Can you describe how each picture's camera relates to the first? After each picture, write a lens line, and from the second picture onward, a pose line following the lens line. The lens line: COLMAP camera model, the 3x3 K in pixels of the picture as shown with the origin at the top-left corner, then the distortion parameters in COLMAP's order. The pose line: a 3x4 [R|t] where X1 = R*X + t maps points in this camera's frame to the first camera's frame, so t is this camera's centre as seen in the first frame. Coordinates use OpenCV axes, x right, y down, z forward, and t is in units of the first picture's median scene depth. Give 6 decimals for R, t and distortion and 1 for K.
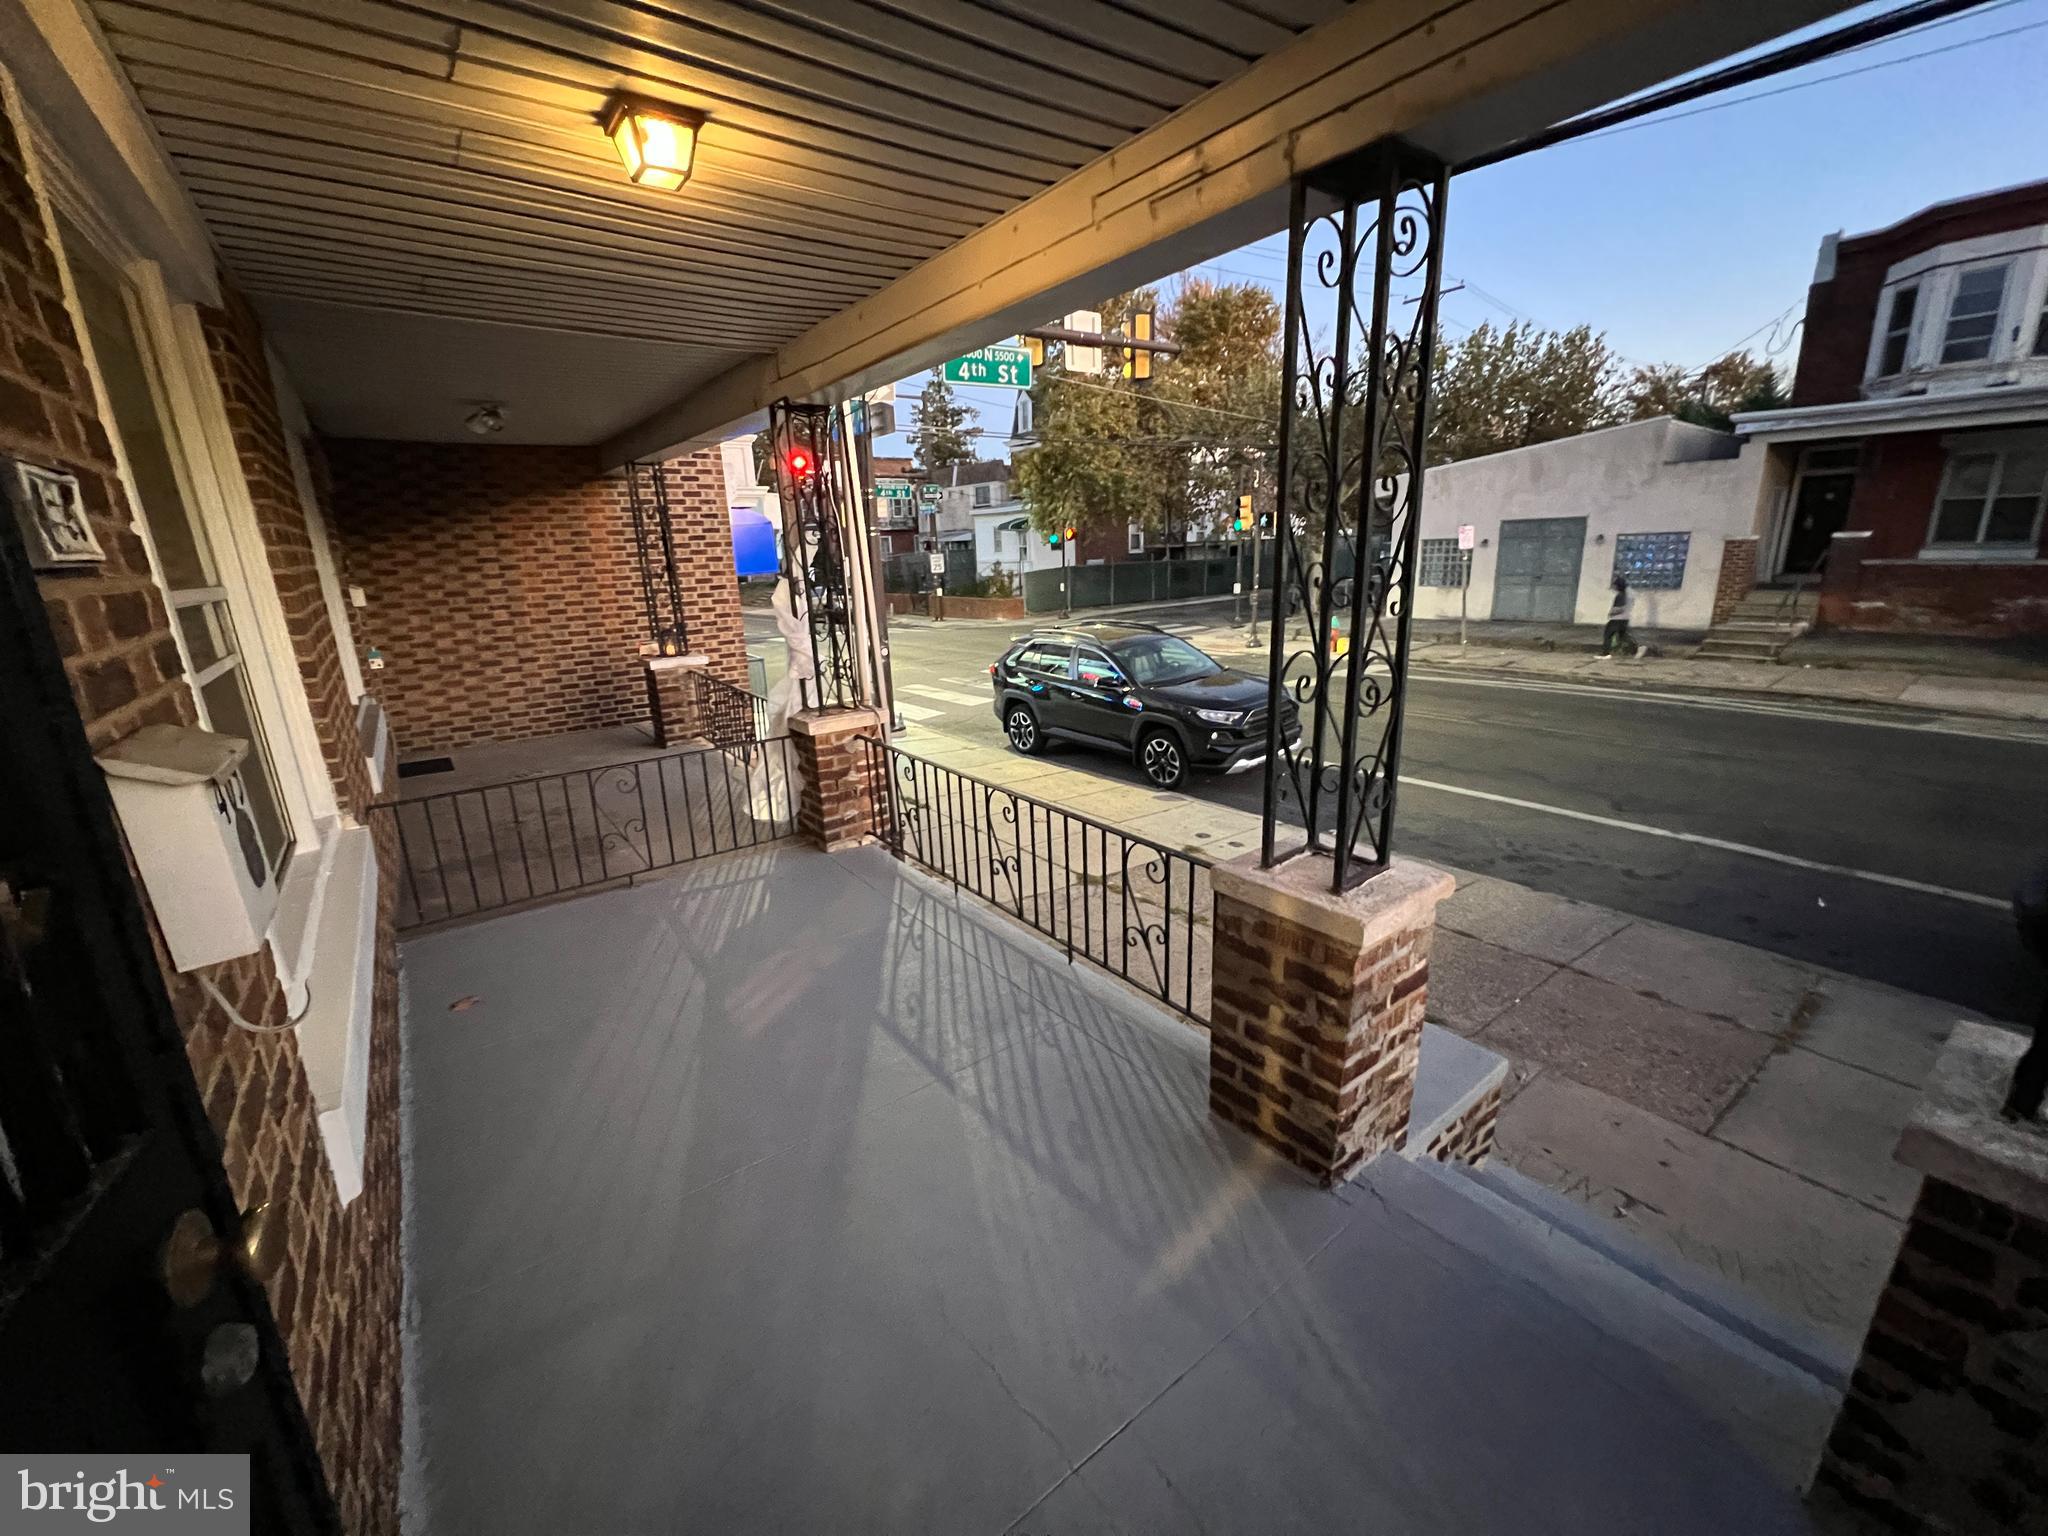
lens RADIAL K [[824.0, 0, 1027.6], [0, 824.0, 772.6], [0, 0, 1]] dist [-0.000422, 0.001085]
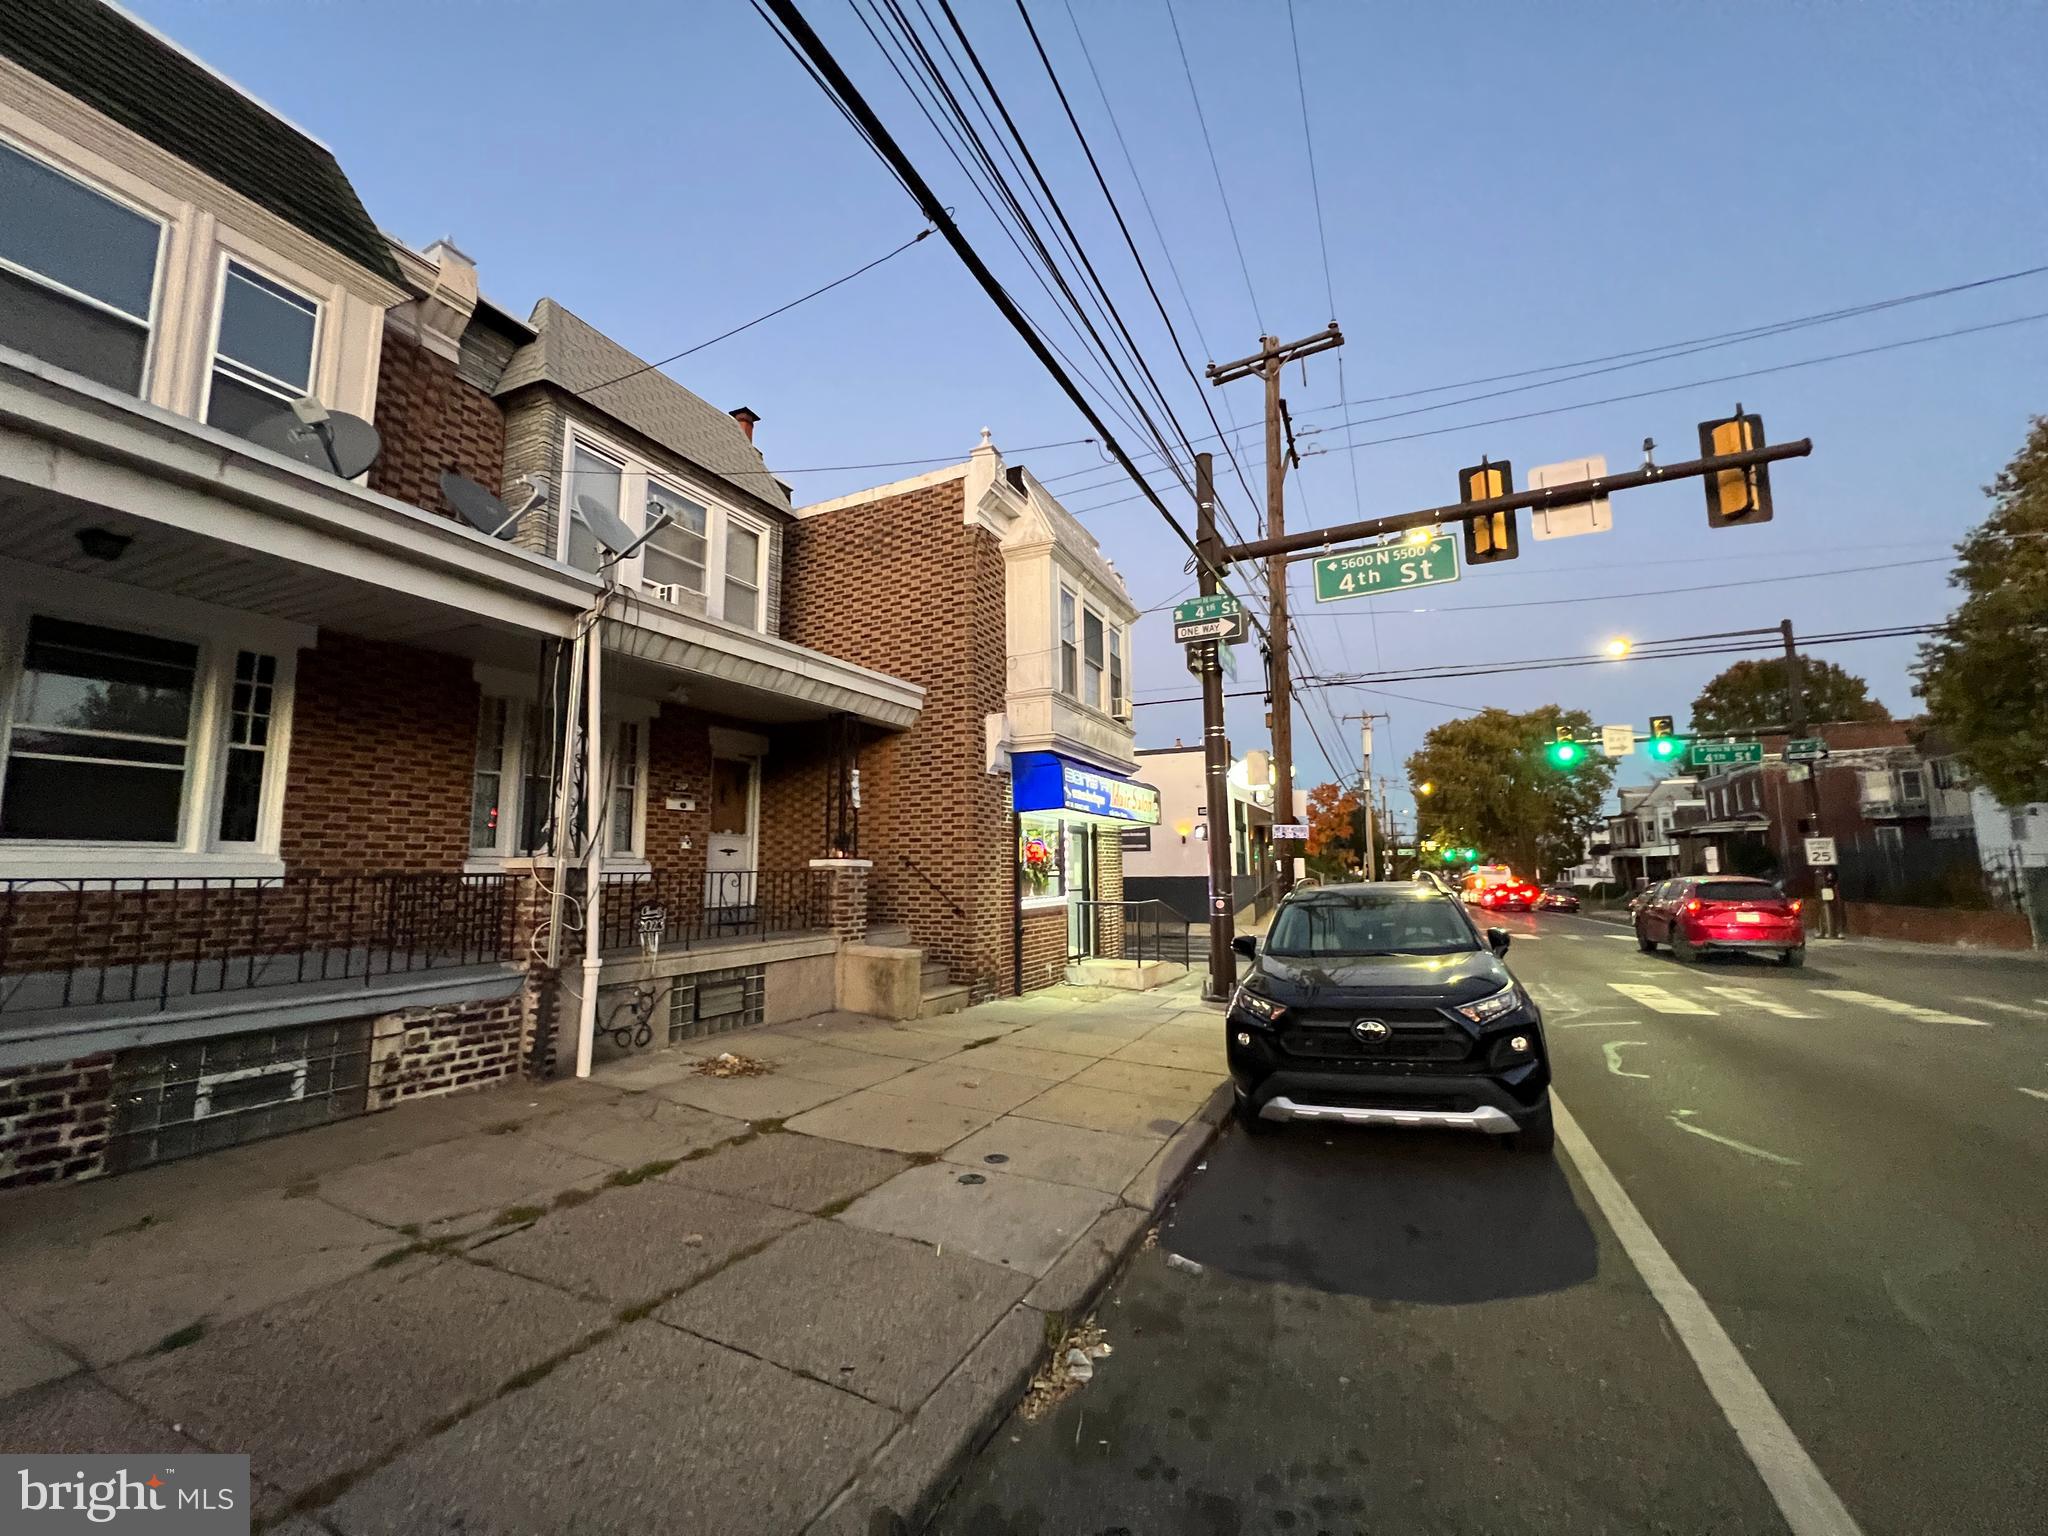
lens RADIAL K [[824.0, 0, 1025.8], [0, 824.0, 770.6], [0, 0, 1]] dist [-0.000422, 0.001085]
pose [[0.469037, -0.078126, -0.879716, 0.496007], [-0.244238, 0.945760, -0.214211, -0.045063], [0.848736, 0.315333, 0.424515, 0.423269]]
